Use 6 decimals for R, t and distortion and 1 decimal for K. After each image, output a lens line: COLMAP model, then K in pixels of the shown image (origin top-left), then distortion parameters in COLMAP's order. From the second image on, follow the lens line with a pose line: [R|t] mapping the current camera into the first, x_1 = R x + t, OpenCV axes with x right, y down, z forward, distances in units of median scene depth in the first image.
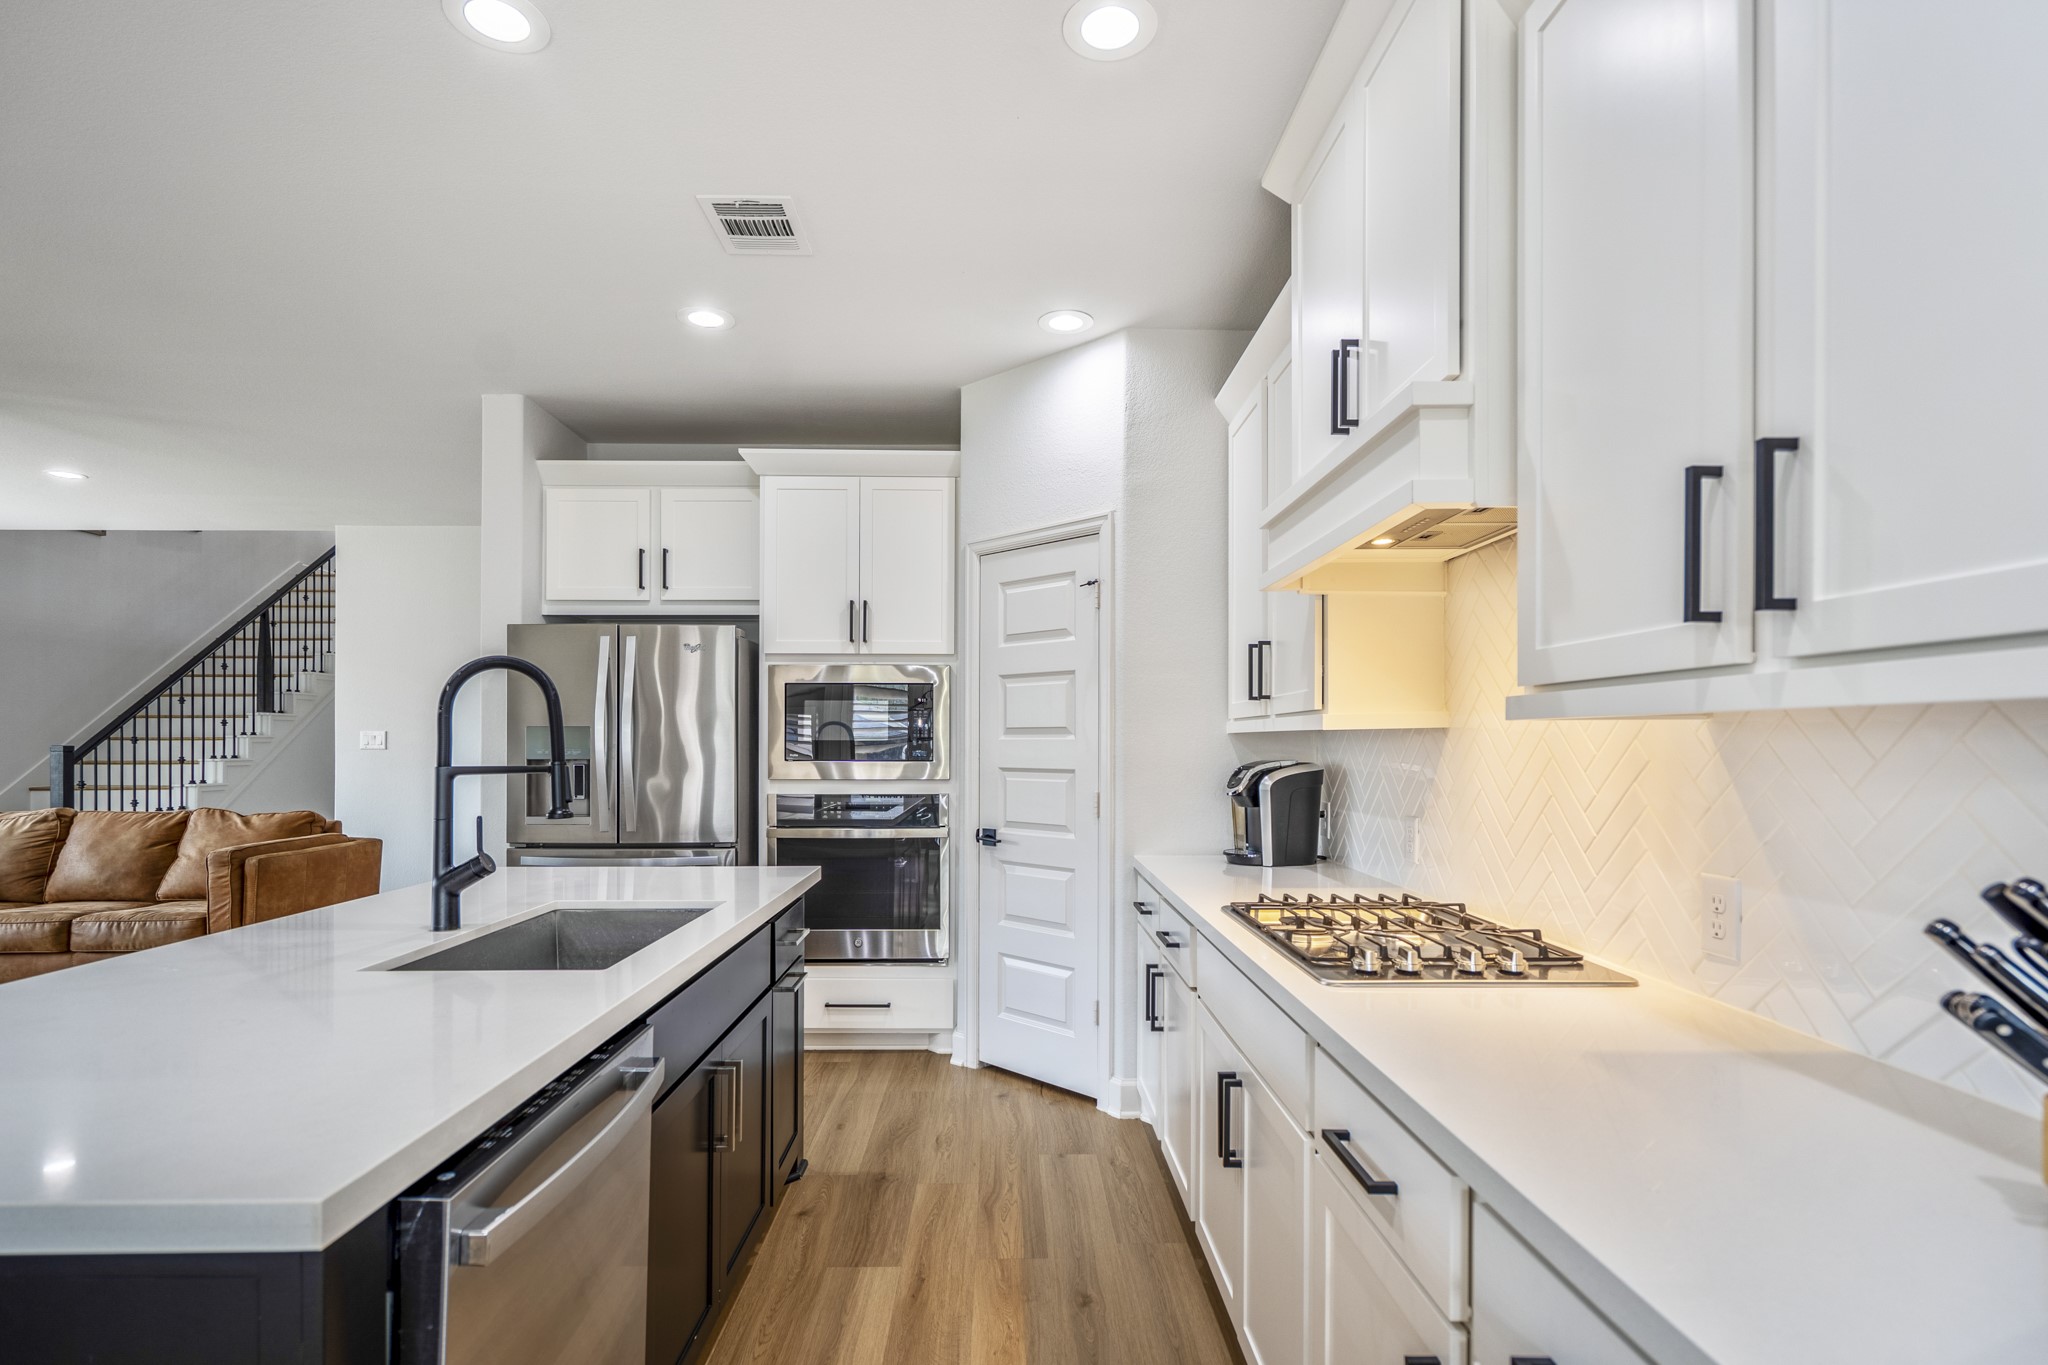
lens RADIAL K [[973.0, 0, 1017.2], [0, 973.0, 740.7], [0, 0, 1]] dist [-0.002030, 0.000192]
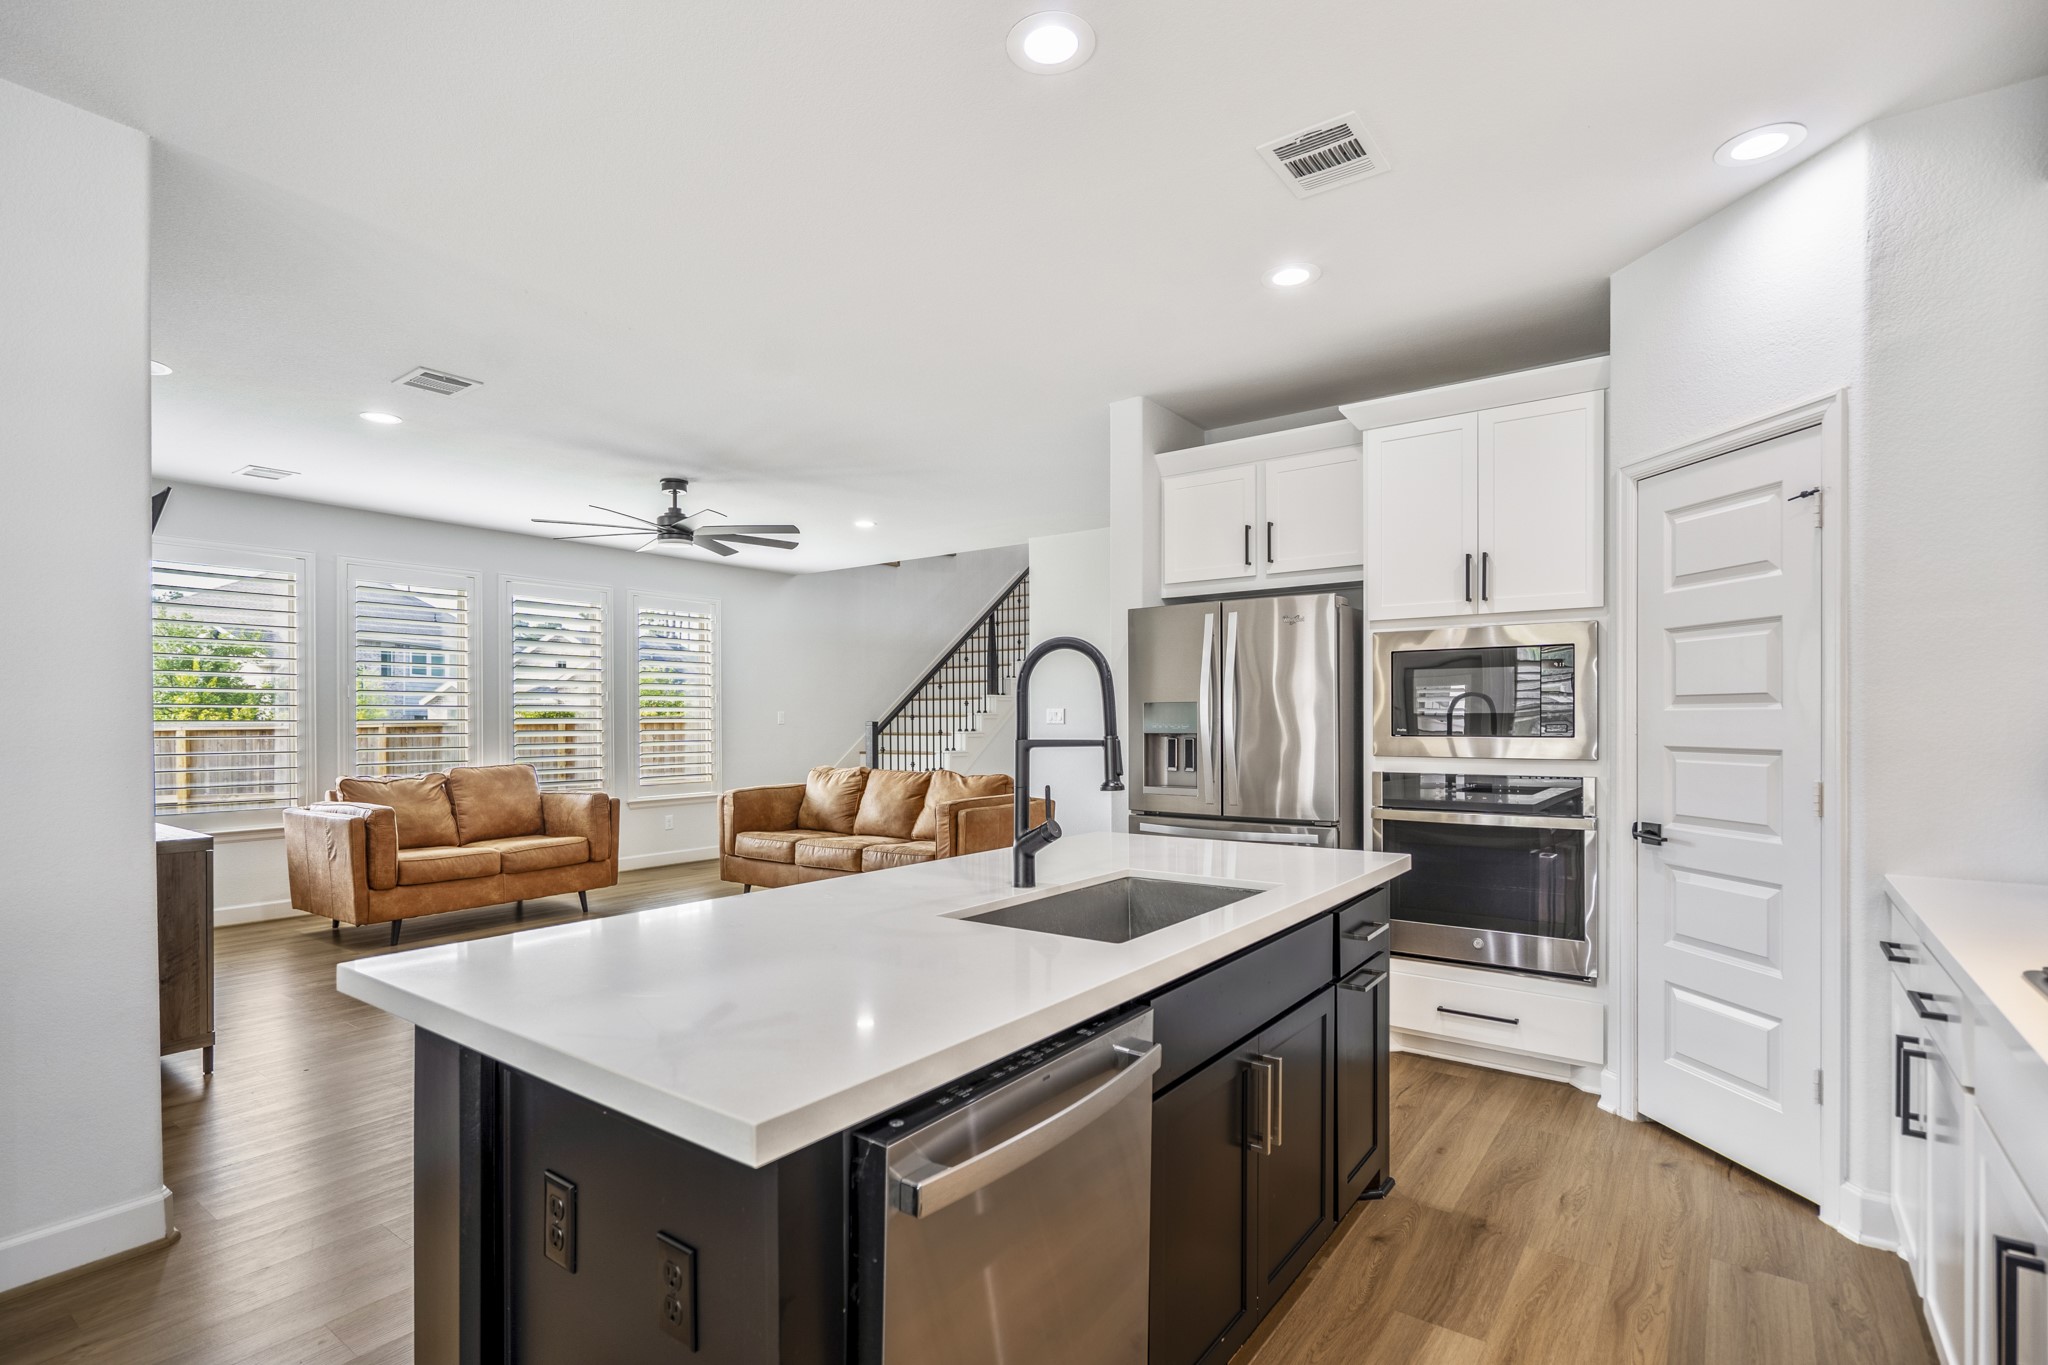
lens RADIAL K [[970.9, 0, 1027.4], [0, 970.9, 721.4], [0, 0, 1]] dist [0.000992, -0.000037]
pose [[0.796116, -0.002764, -0.605138, 0.049503], [0.006772, 0.999968, 0.004341, 0.000643], [0.605106, -0.007553, 0.796109, 0.067455]]
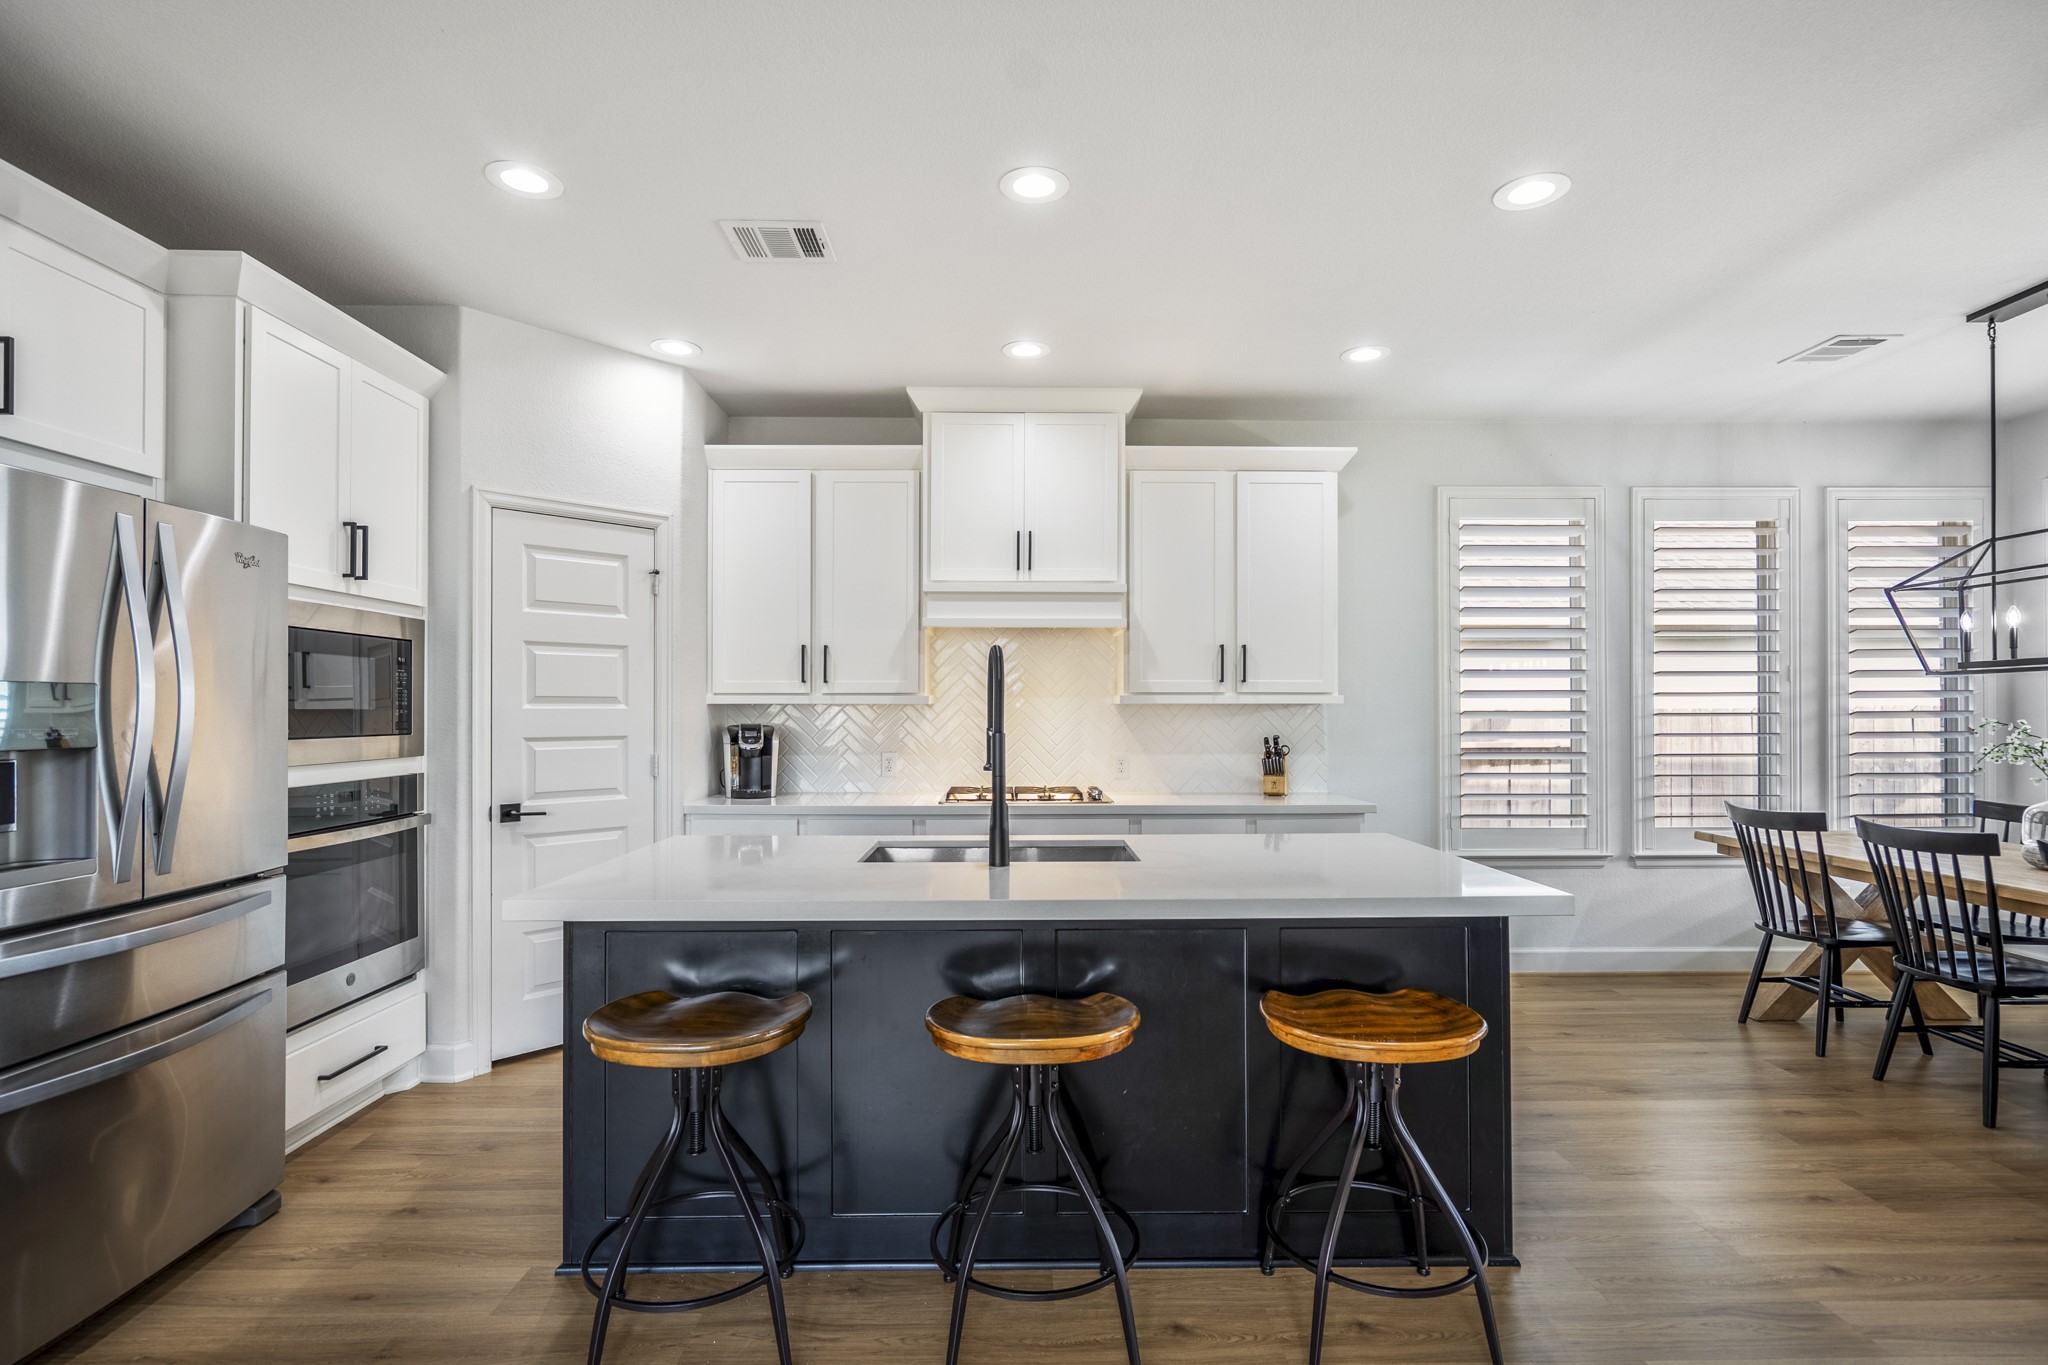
lens RADIAL K [[967.3, 0, 1021.6], [0, 967.3, 705.9], [0, 0, 1]] dist [-0.000158, 0.000339]
pose [[0.006103, 0.001936, 0.999980, -1.030460], [-0.001914, 0.999996, -0.001924, -0.002918], [-0.999980, -0.001903, 0.006106, 0.544924]]
